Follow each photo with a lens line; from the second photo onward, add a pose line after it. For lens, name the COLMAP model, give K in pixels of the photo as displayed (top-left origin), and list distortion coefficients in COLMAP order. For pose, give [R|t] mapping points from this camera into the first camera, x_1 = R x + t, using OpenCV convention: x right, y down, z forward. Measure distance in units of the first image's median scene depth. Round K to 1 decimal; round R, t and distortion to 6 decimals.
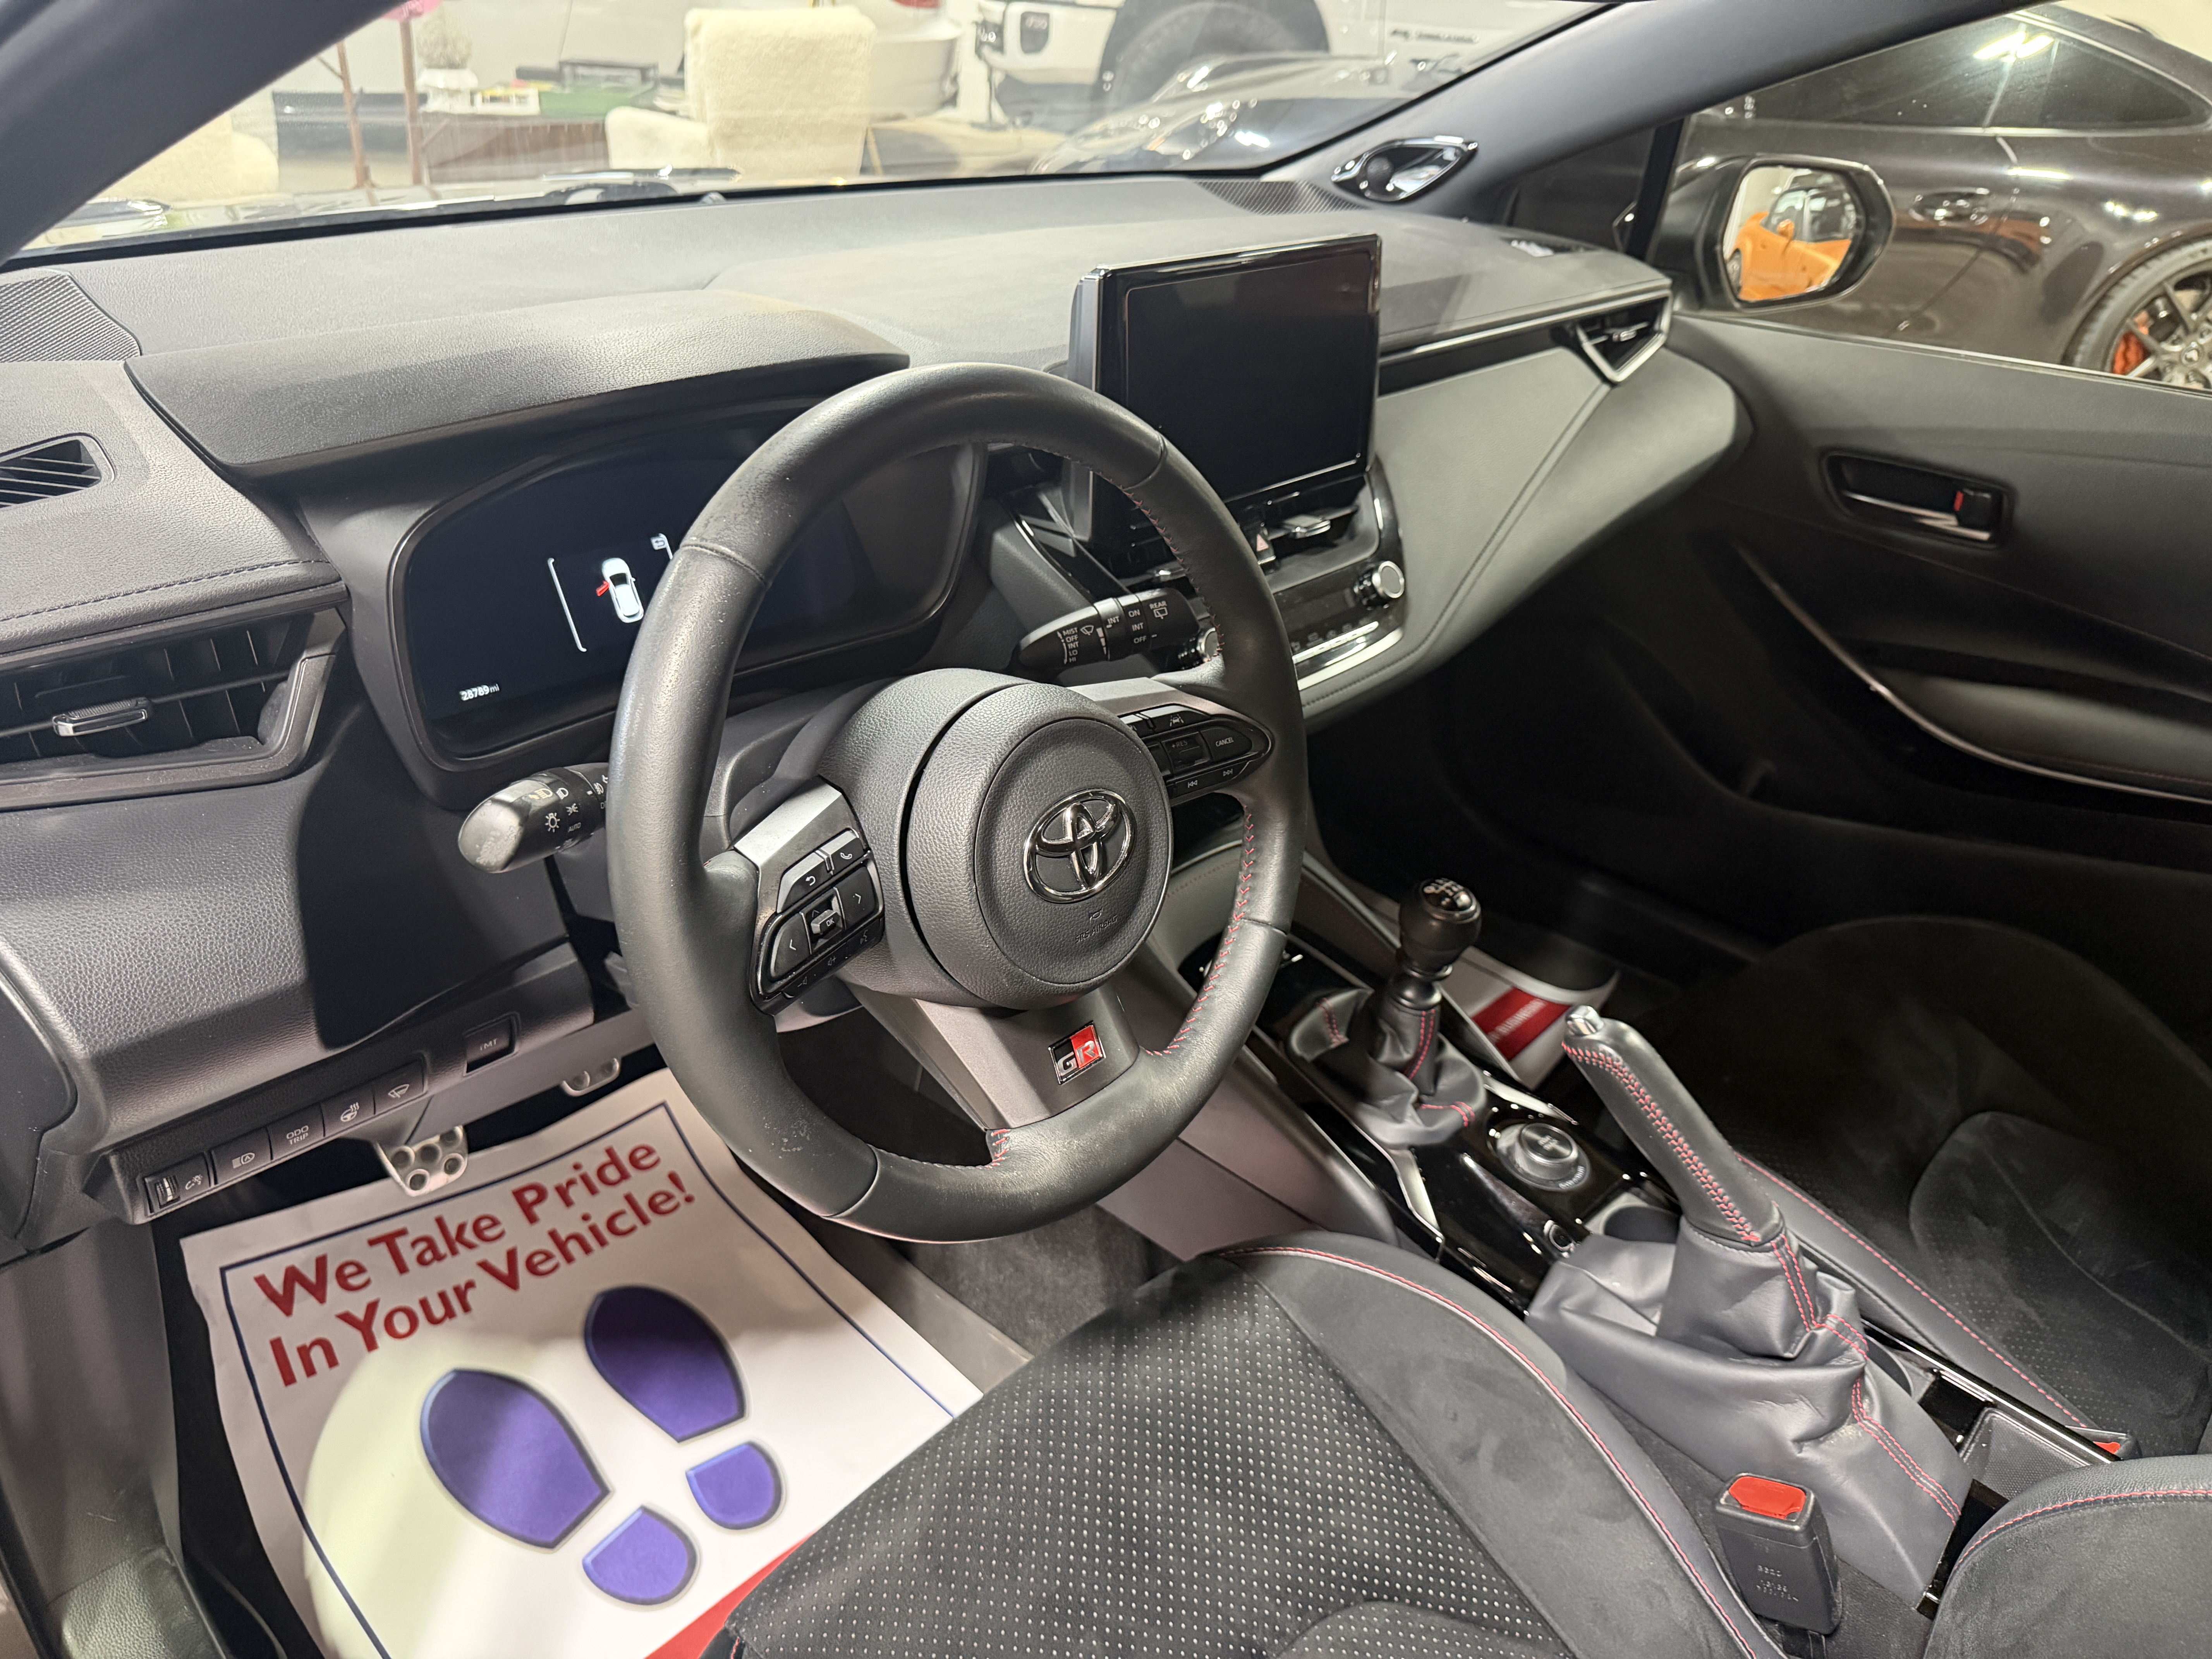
lens RADIAL K [[1575.0, 0, 1115.1], [0, 1575.0, 824.9], [0, 0, 1]] dist [0.105112, -0.133998]
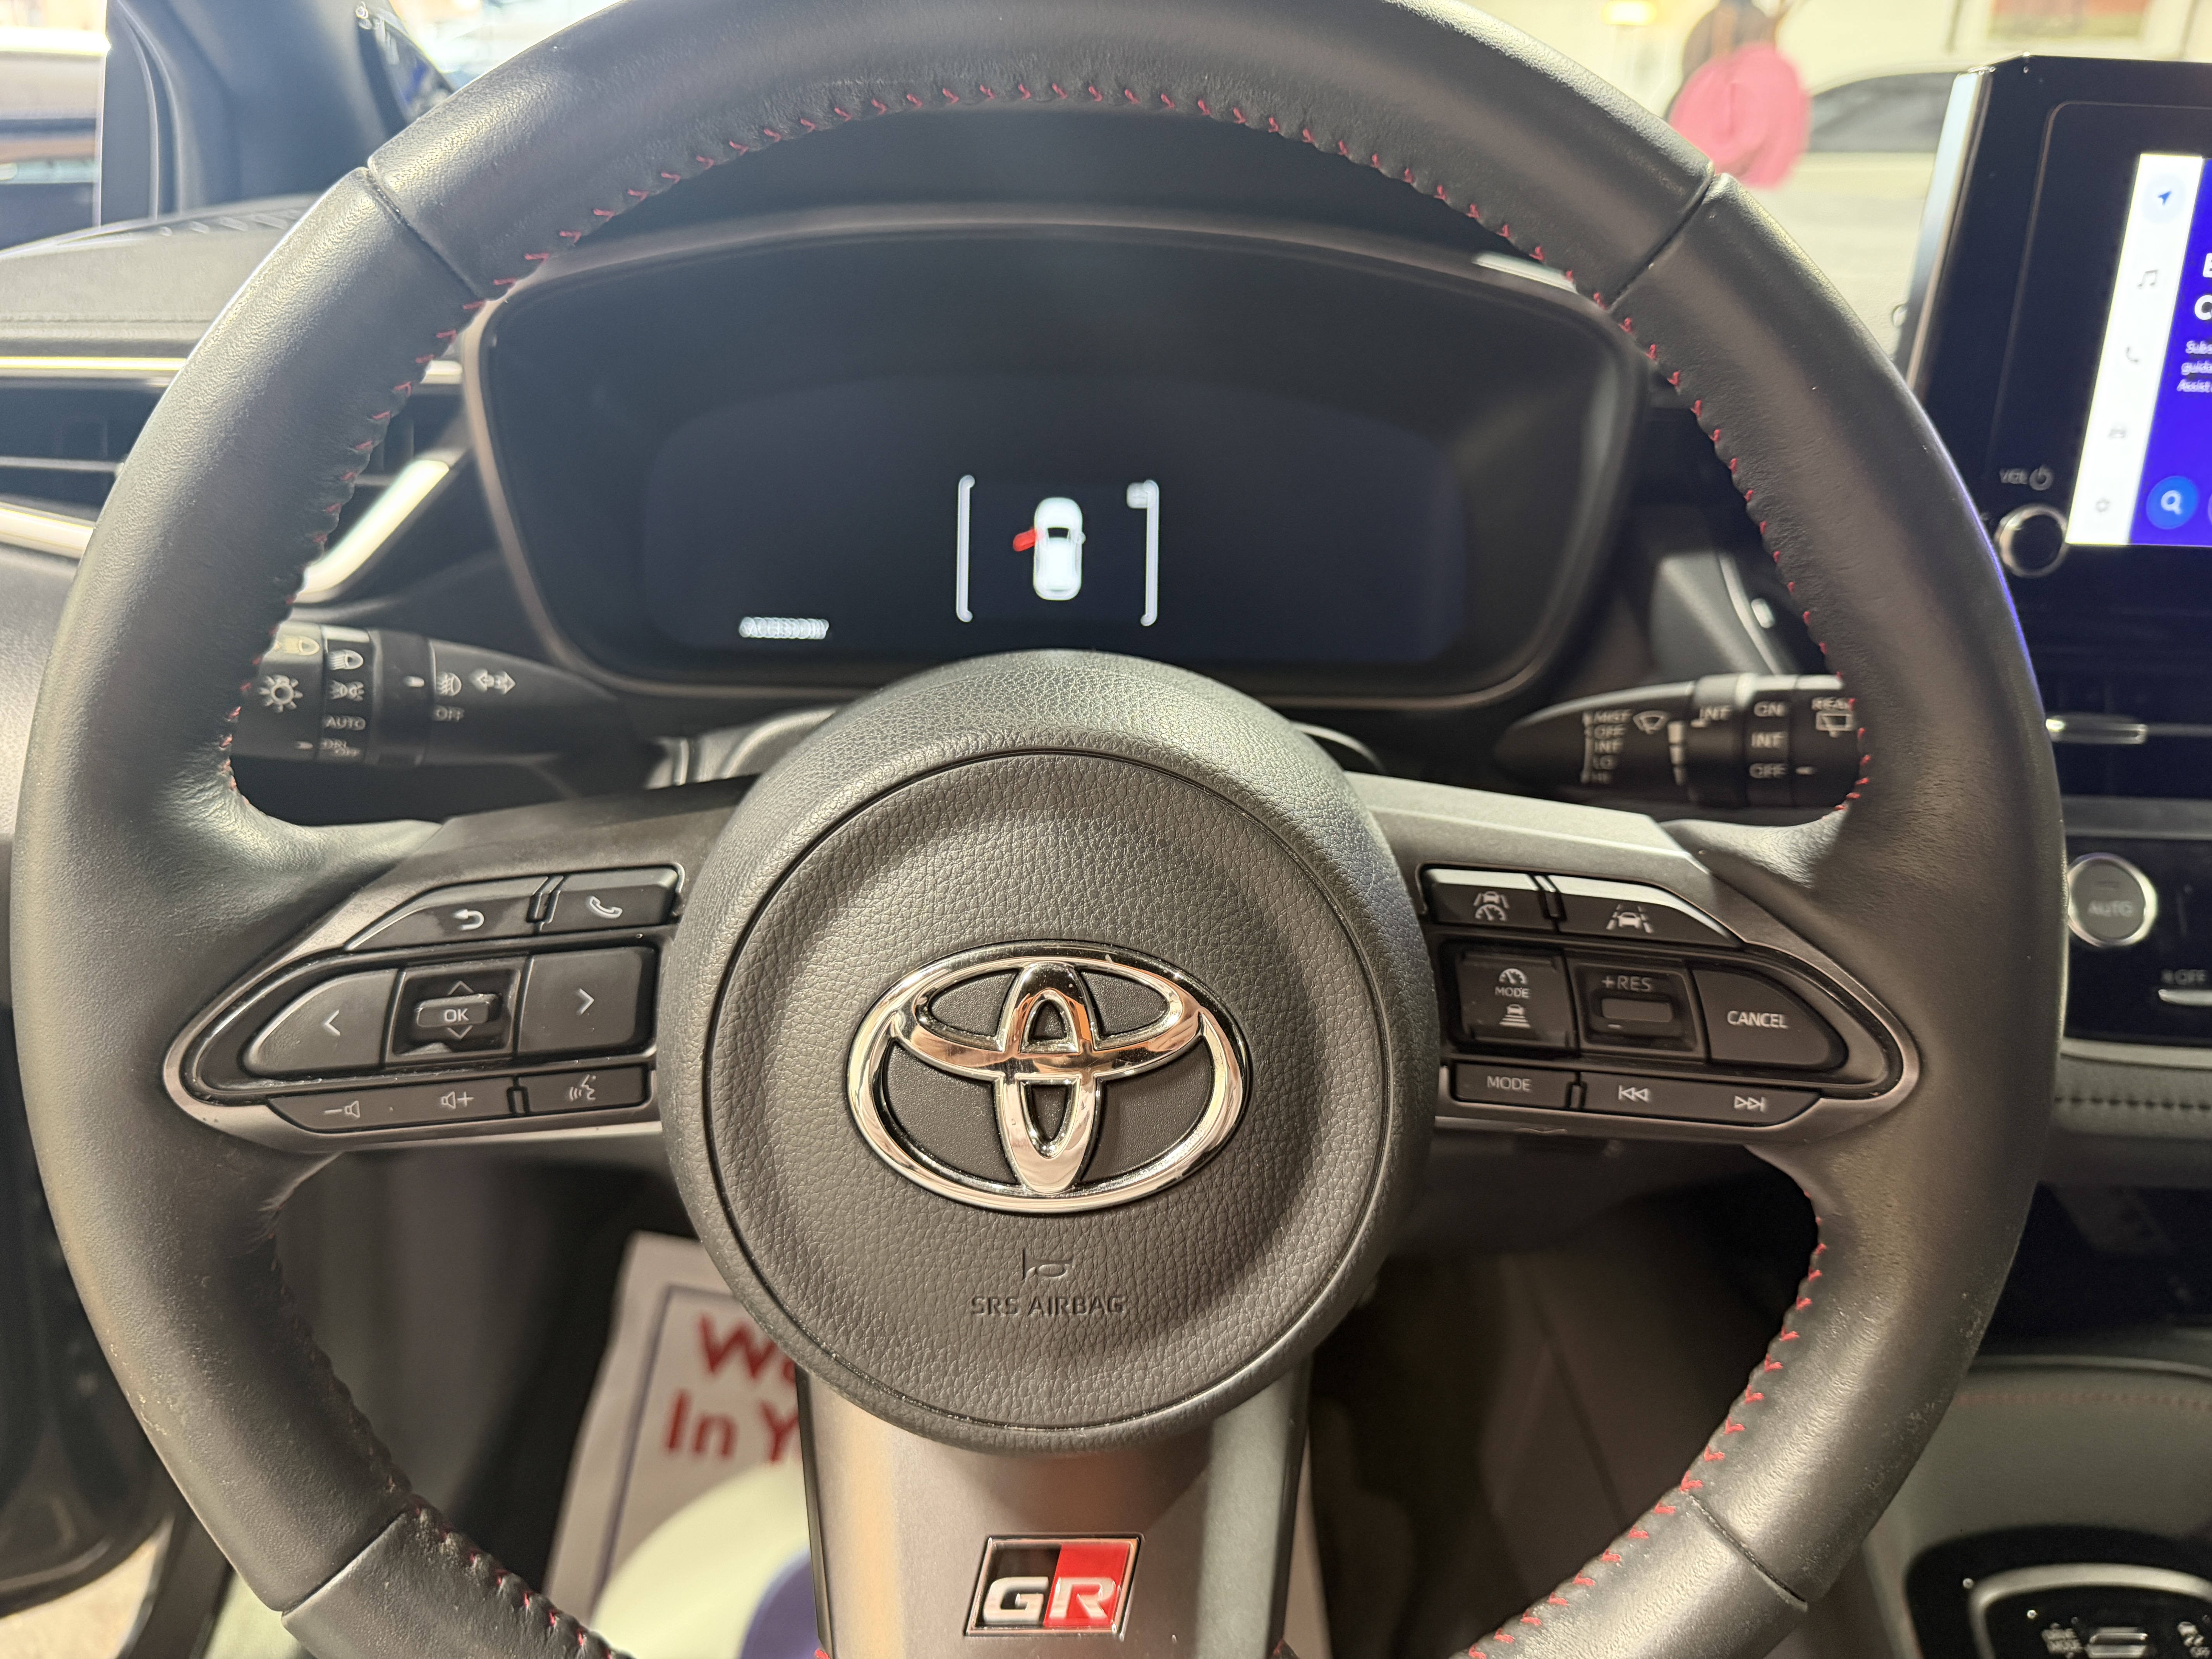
lens RADIAL K [[1614.6, 0, 1099.2], [0, 1614.6, 835.9], [0, 0, 1]] dist [0.061835, -0.169046]
pose [[0.699900, 0.242088, -0.671962, 0.146029], [-0.337252, 0.941336, -0.012139, -0.025755], [0.629604, 0.235117, 0.740486, 0.428139]]
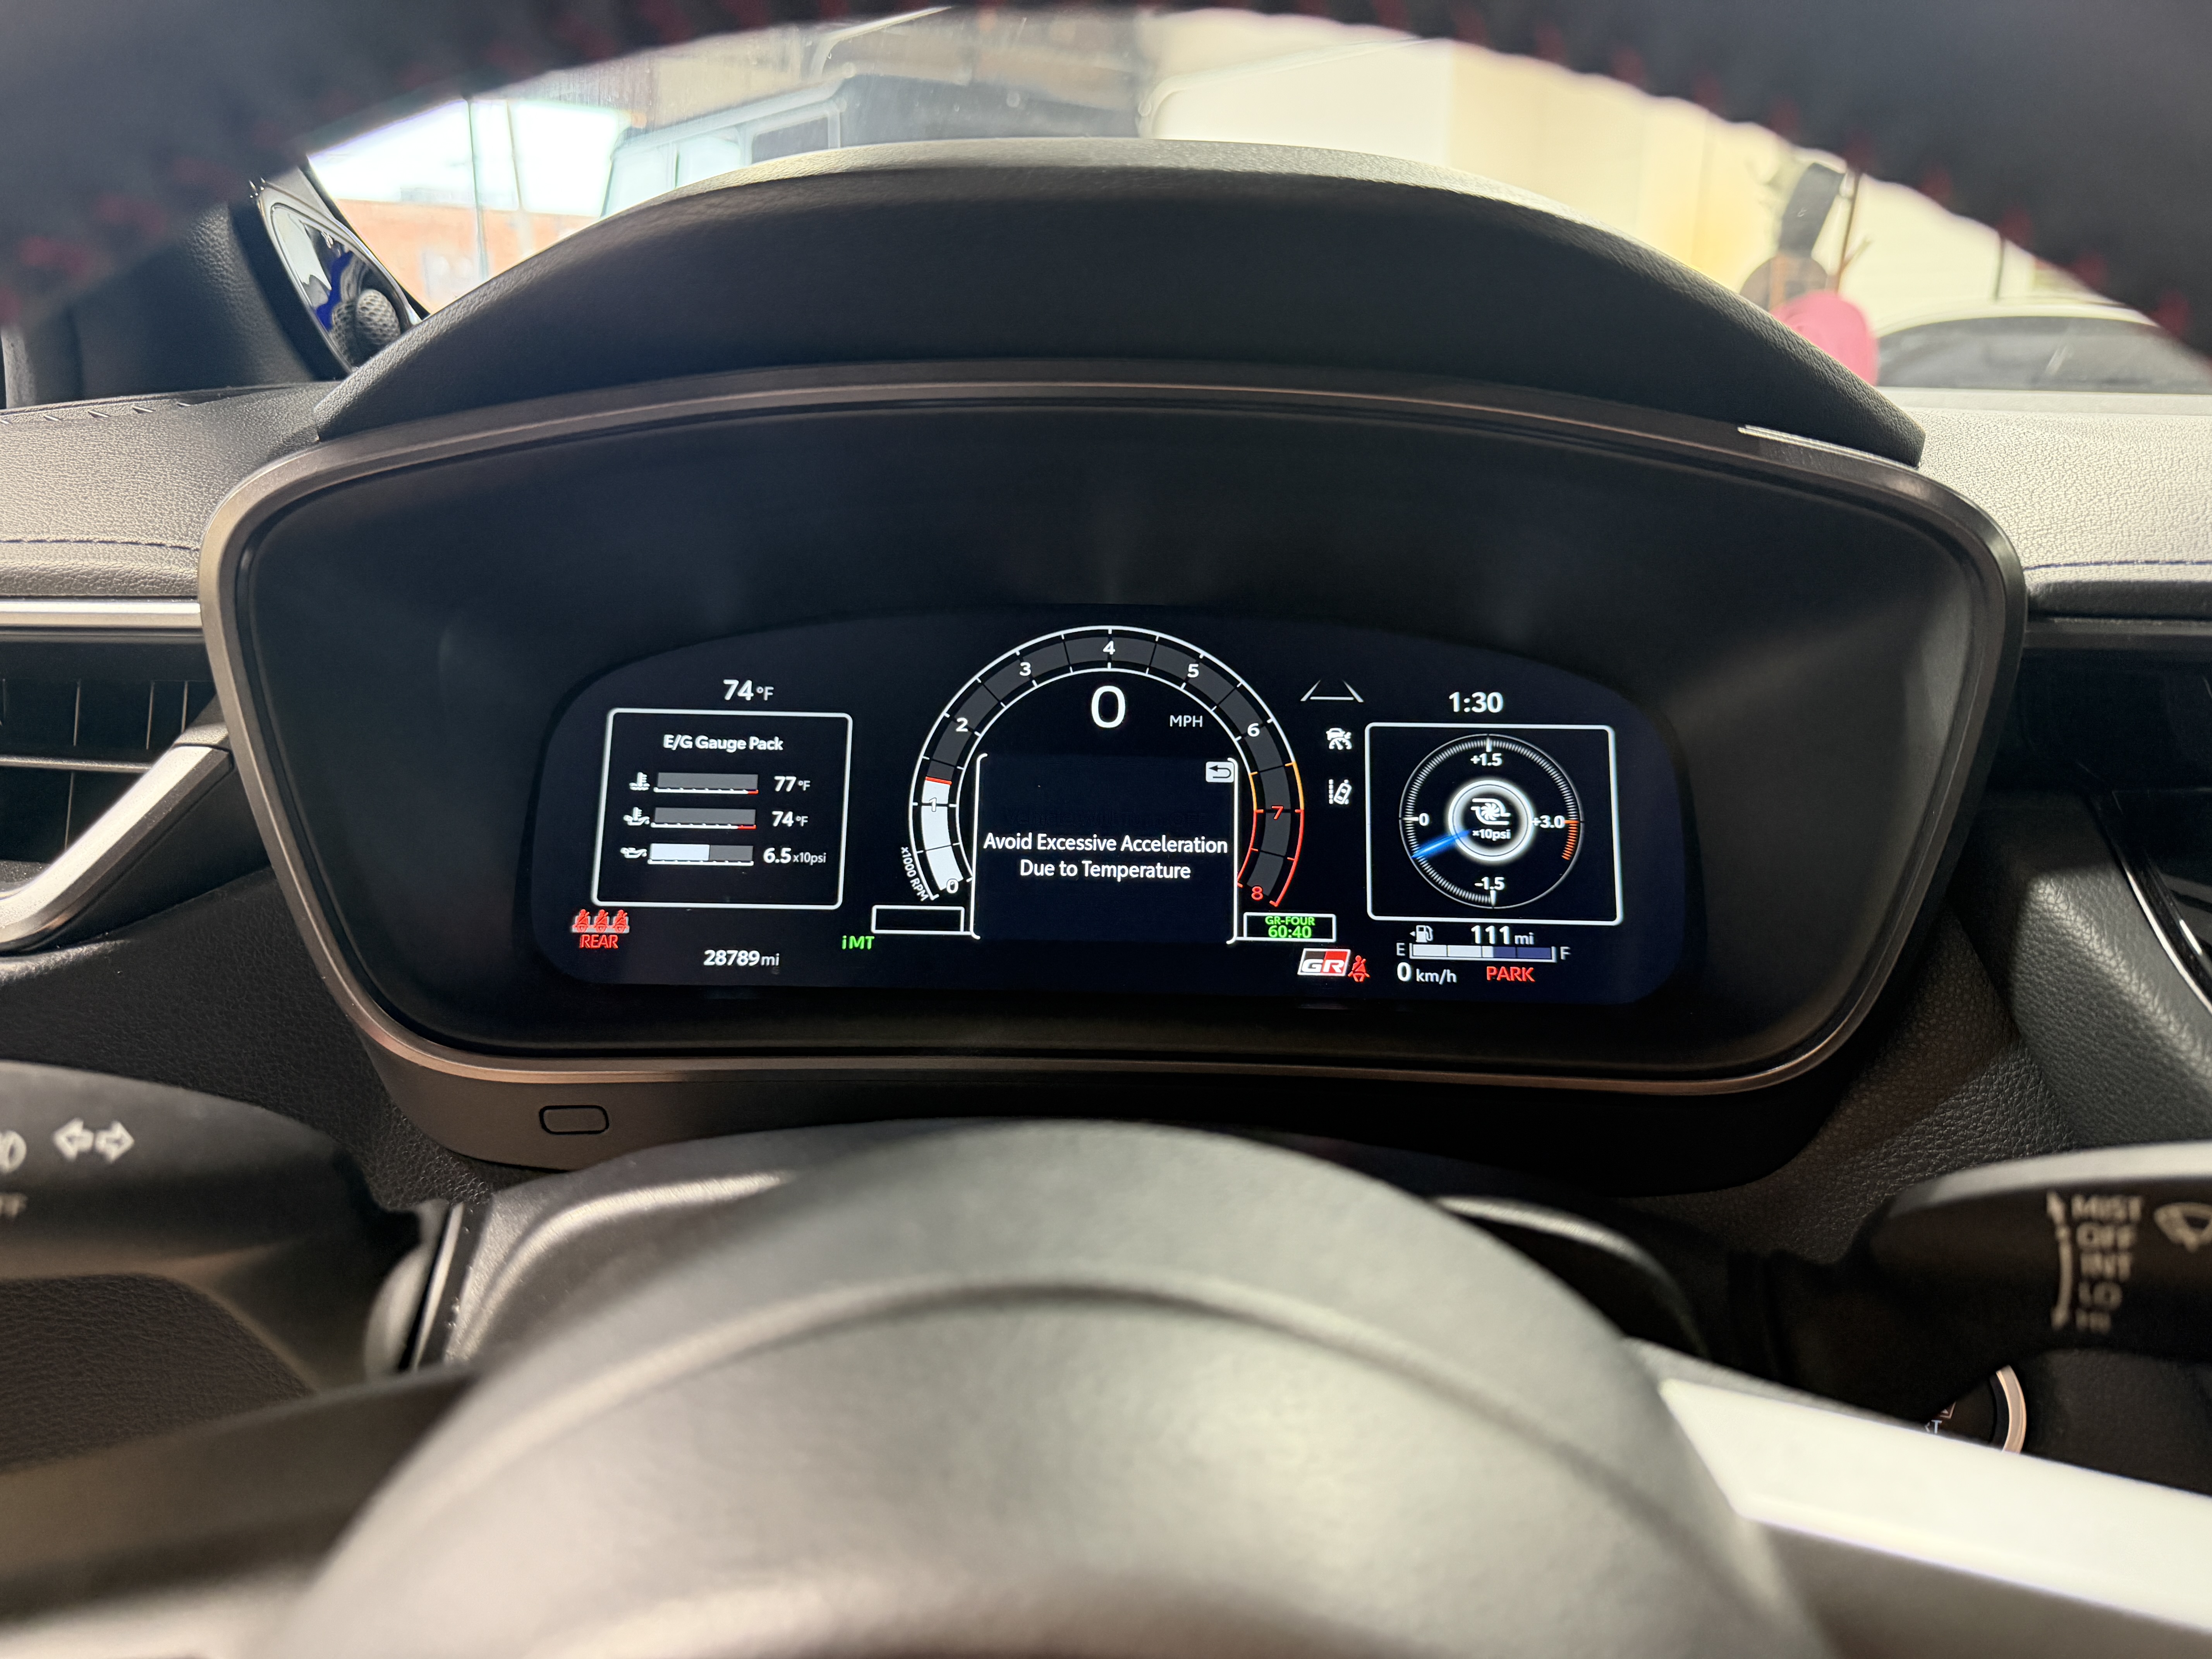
lens RADIAL K [[1575.0, 0, 1115.1], [0, 1575.0, 824.9], [0, 0, 1]] dist [0.105112, -0.133998]
pose [[0.675784, 0.136447, -0.724361, 0.031233], [-0.338425, 0.930451, -0.140462, -0.068399], [0.654817, 0.340063, 0.674961, 0.534811]]
